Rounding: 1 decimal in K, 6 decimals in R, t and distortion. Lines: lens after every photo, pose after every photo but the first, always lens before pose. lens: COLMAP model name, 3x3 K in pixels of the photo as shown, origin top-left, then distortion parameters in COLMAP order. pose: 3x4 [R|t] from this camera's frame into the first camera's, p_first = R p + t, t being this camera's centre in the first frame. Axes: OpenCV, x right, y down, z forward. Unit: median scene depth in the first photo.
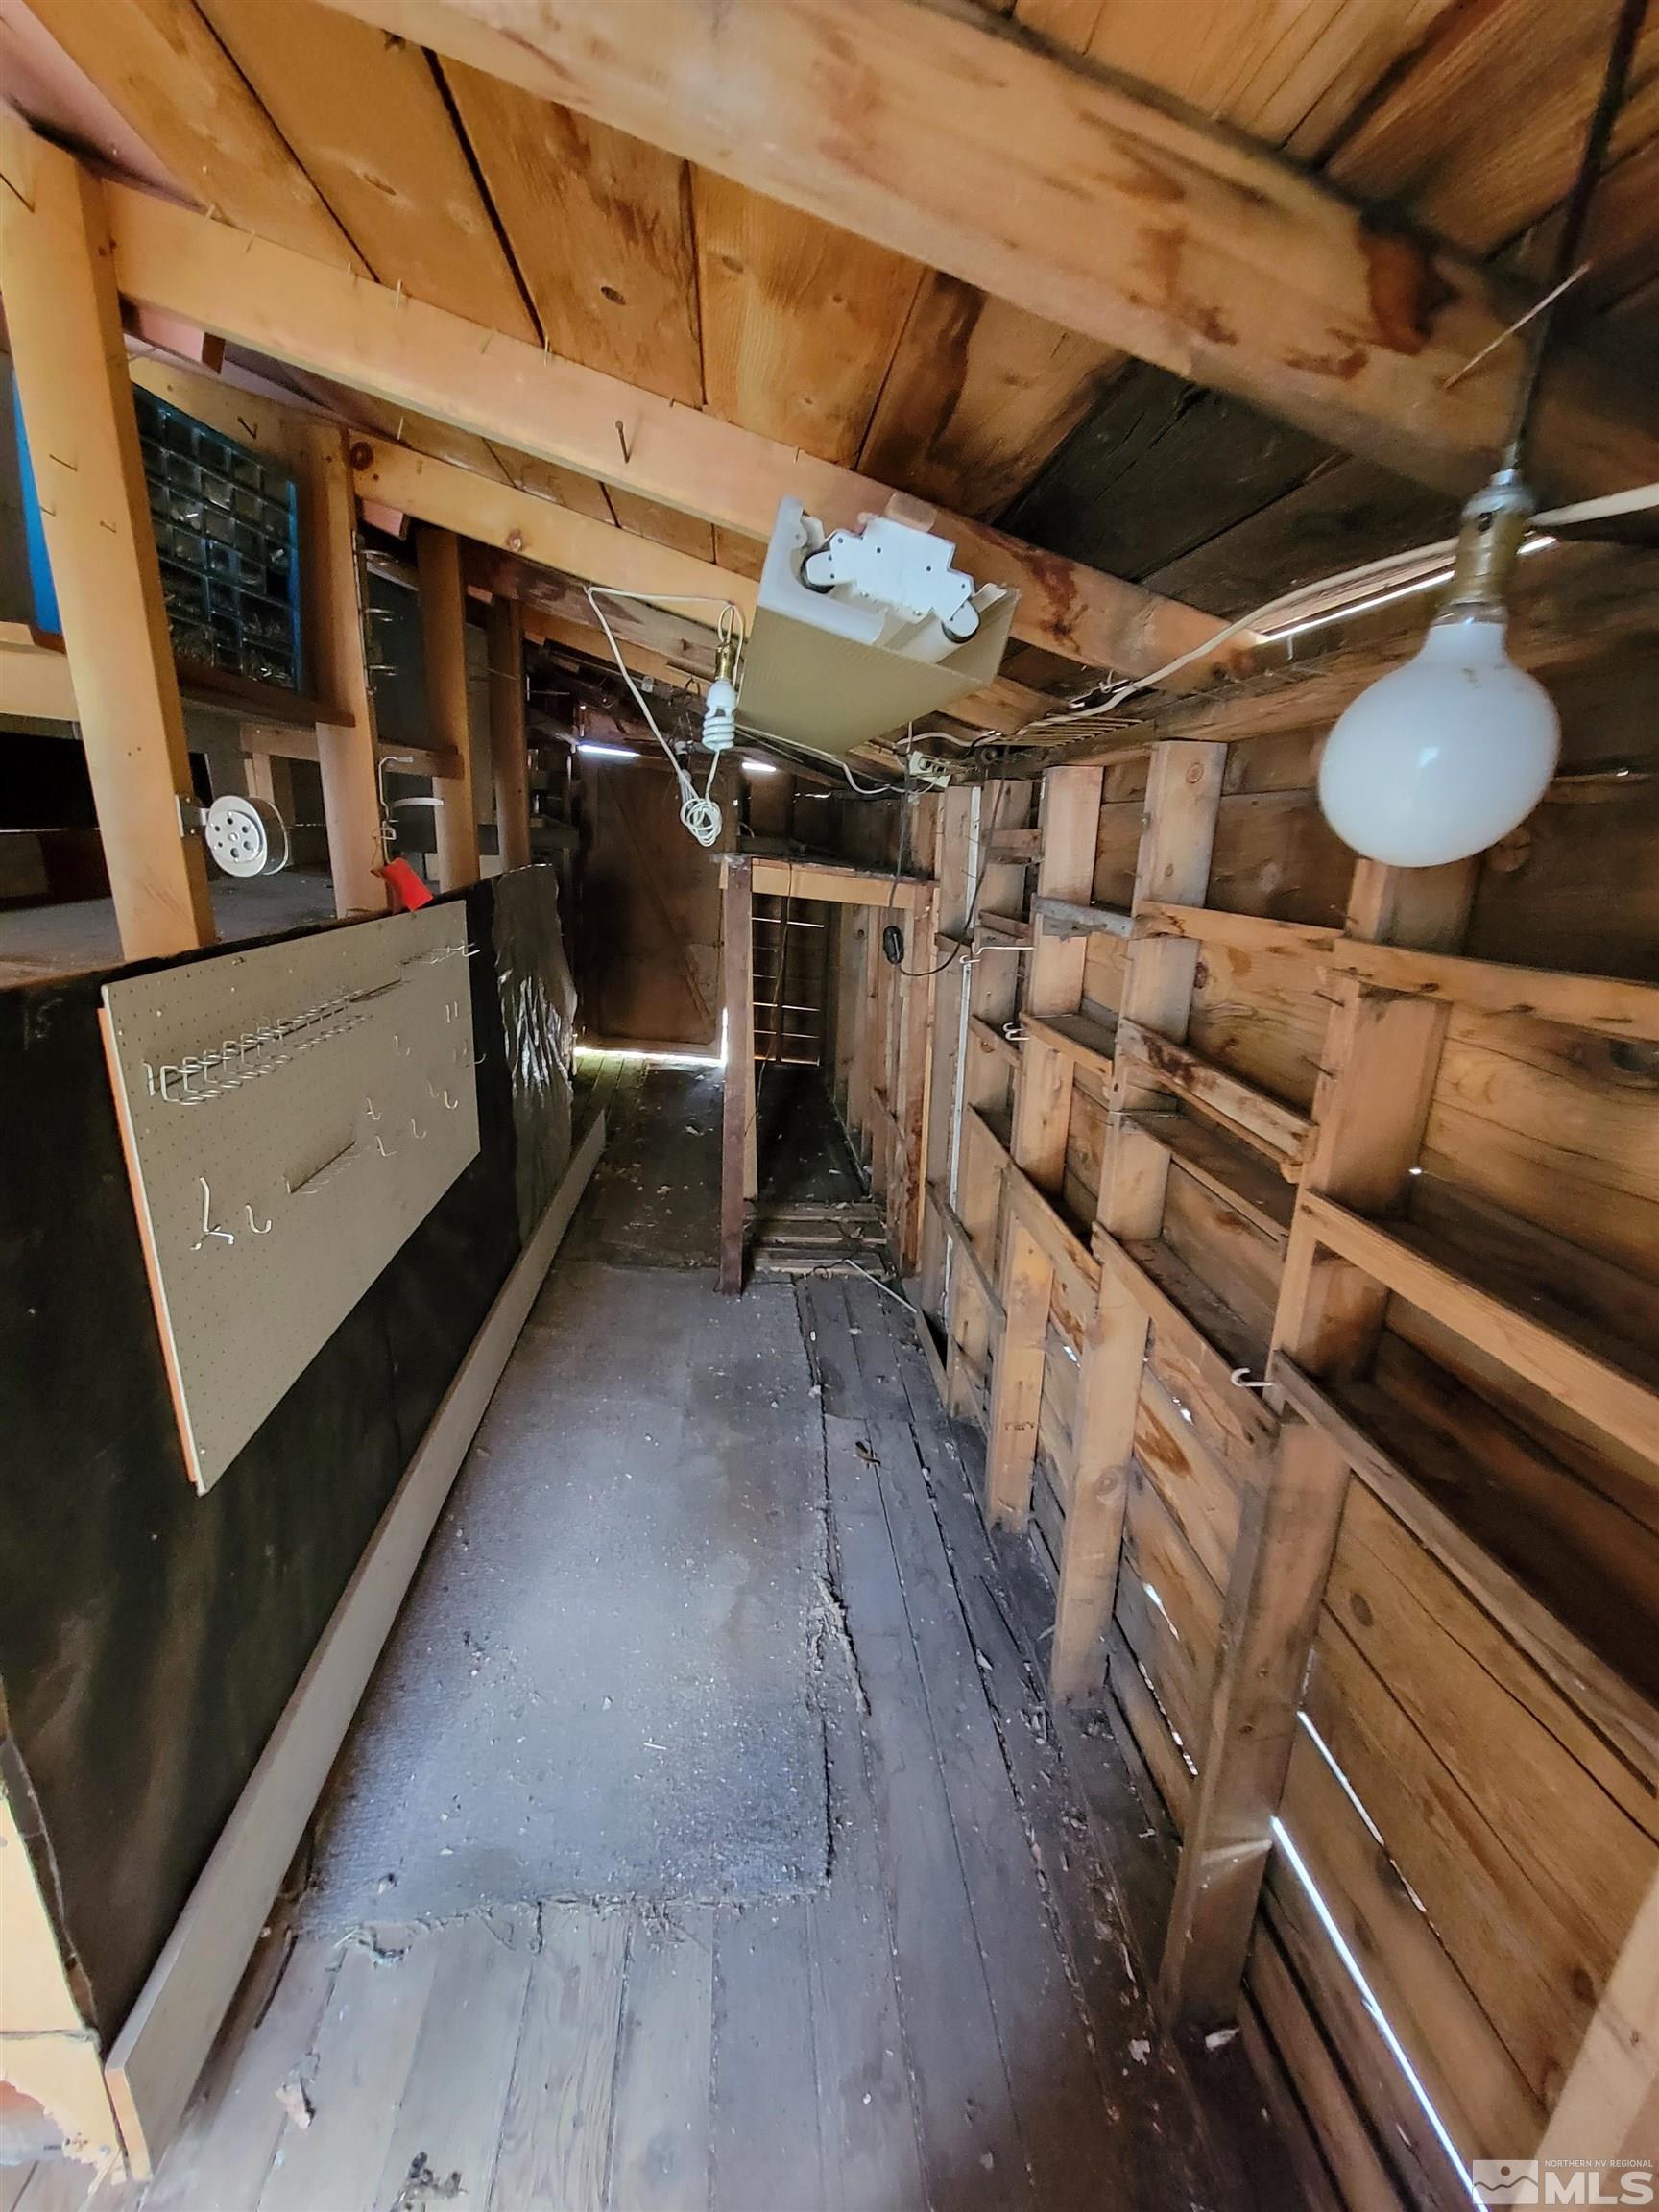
lens RADIAL K [[903.4, 0, 828.6], [0, 903.4, 1100.5], [0, 0, 1]] dist [0.000266, -0.000237]
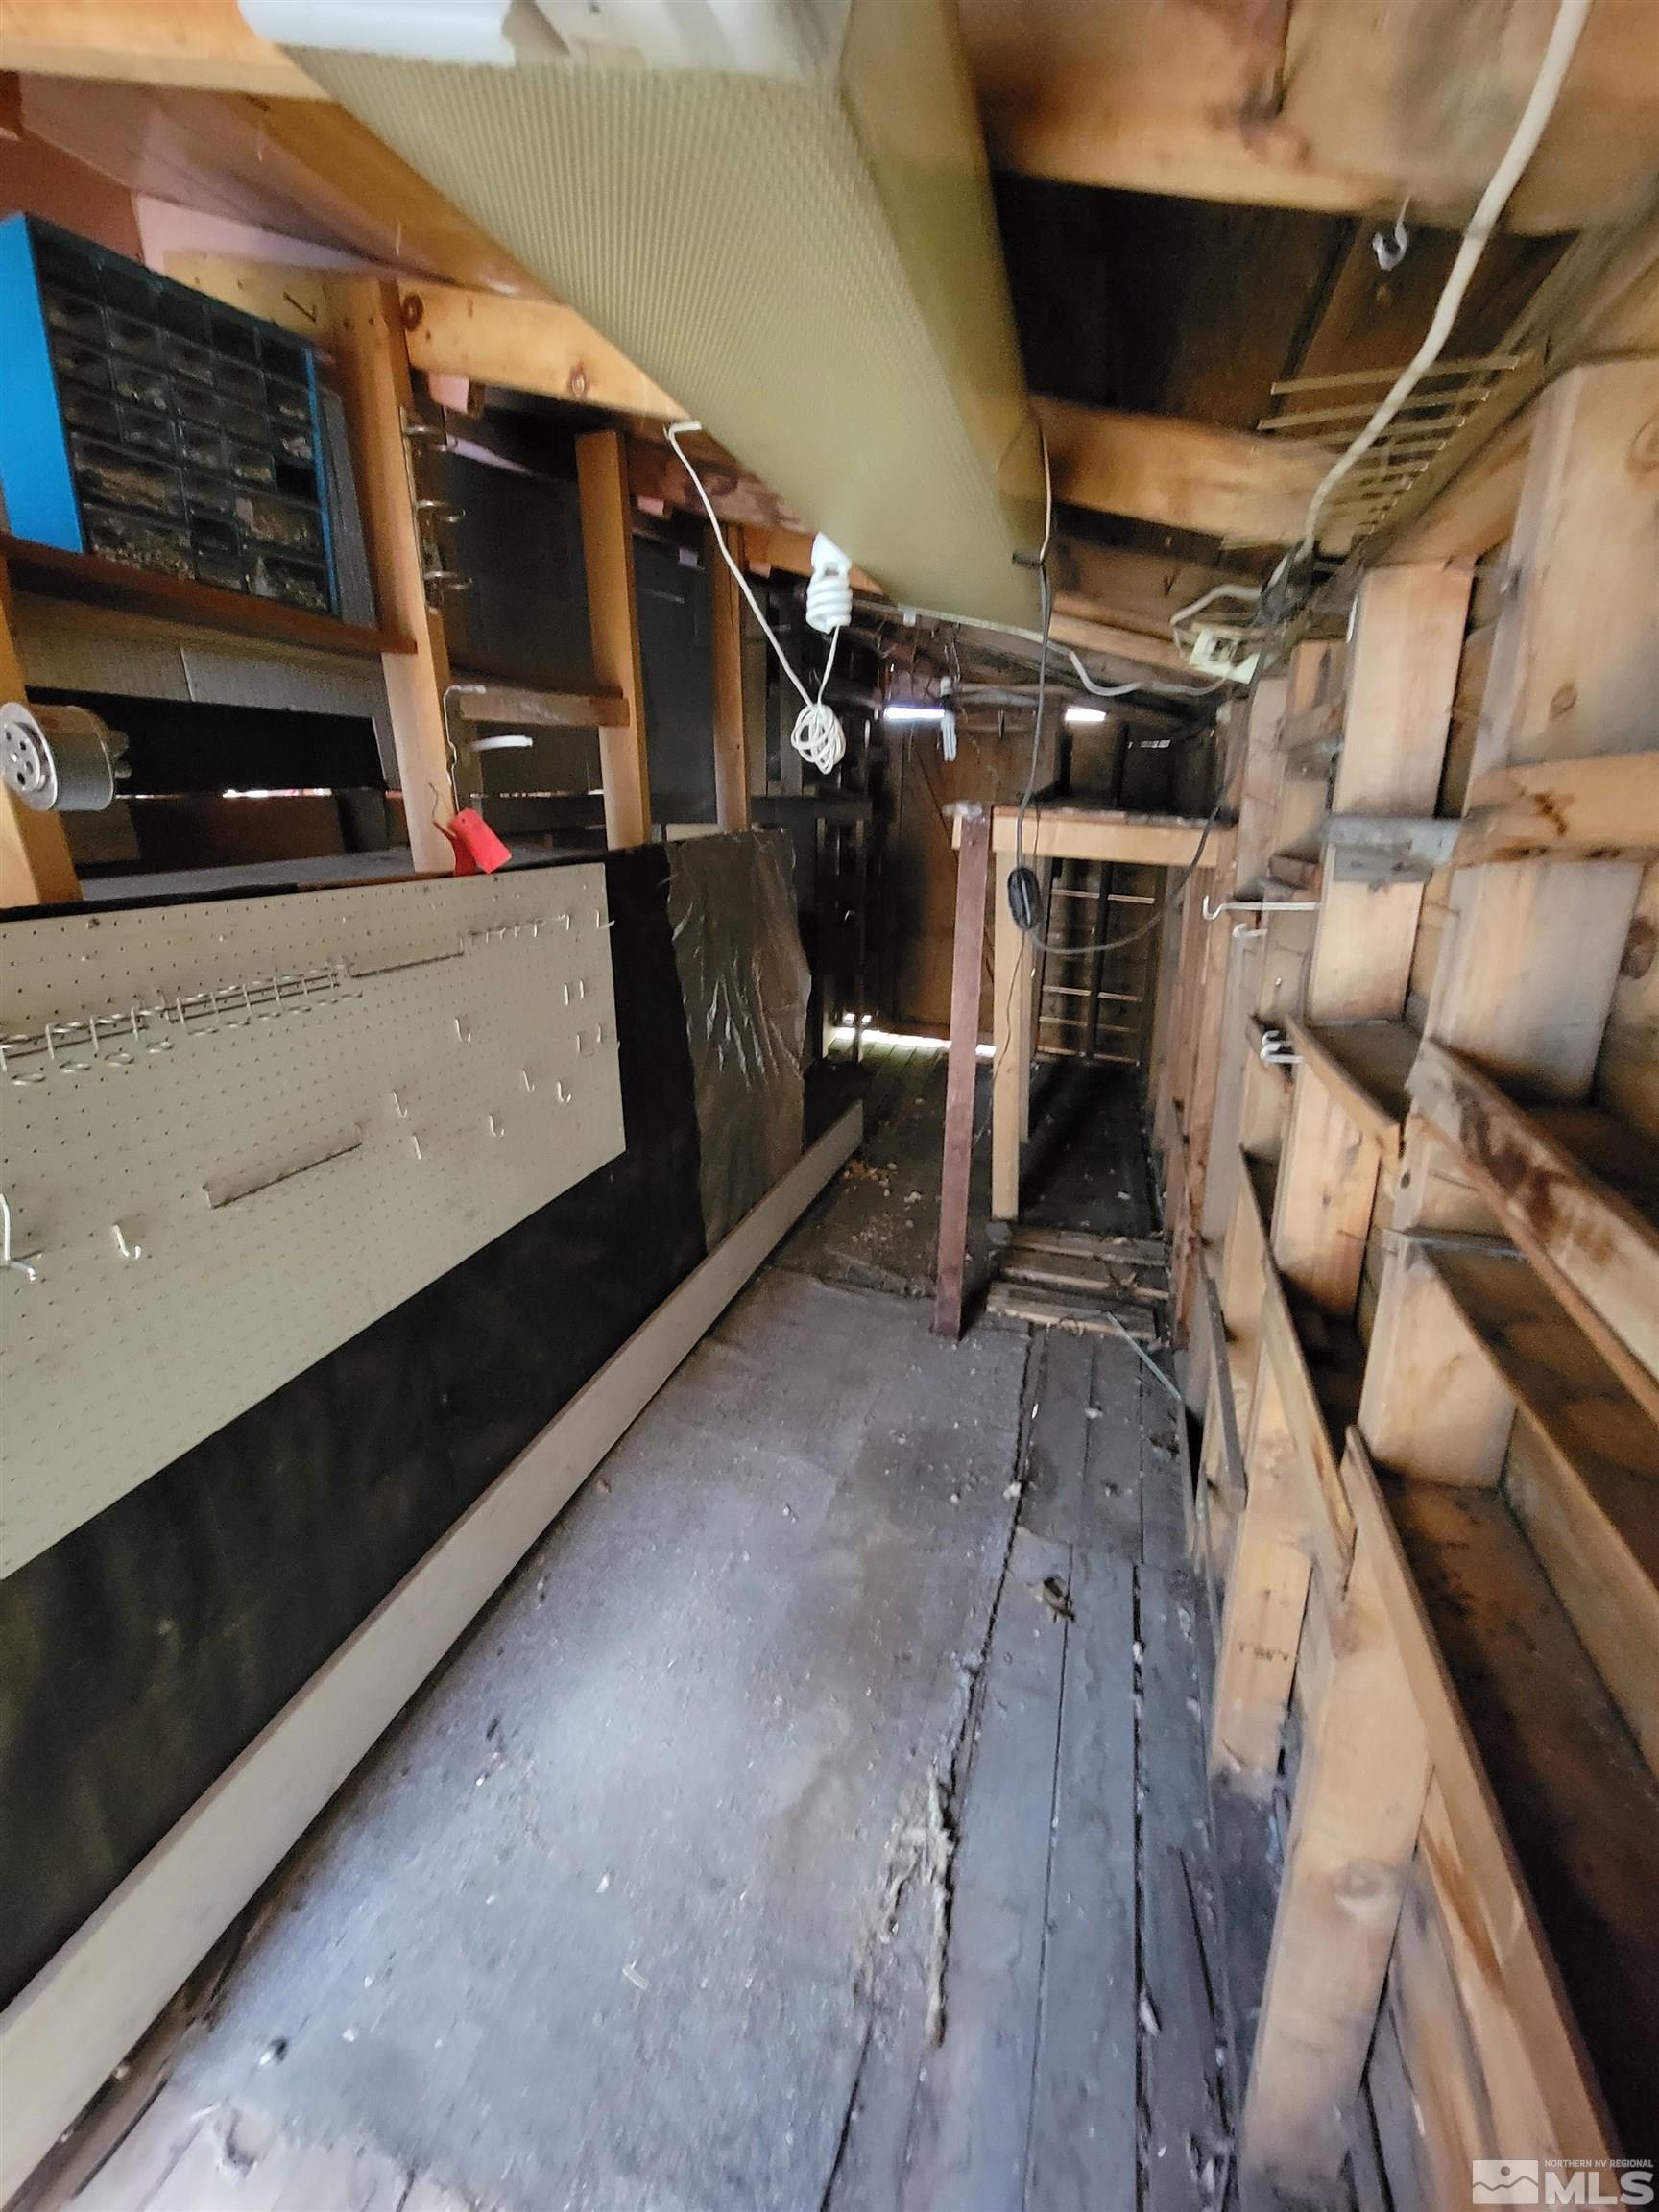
lens RADIAL K [[889.0, 0, 831.9], [0, 889.0, 1105.5], [0, 0, 1]] dist [-0.004687, 0.000196]
pose [[0.917581, 0.072244, -0.390930, 0.140650], [-0.062453, 0.997335, 0.037719, -0.034108], [0.392613, -0.010195, 0.919647, 0.284010]]
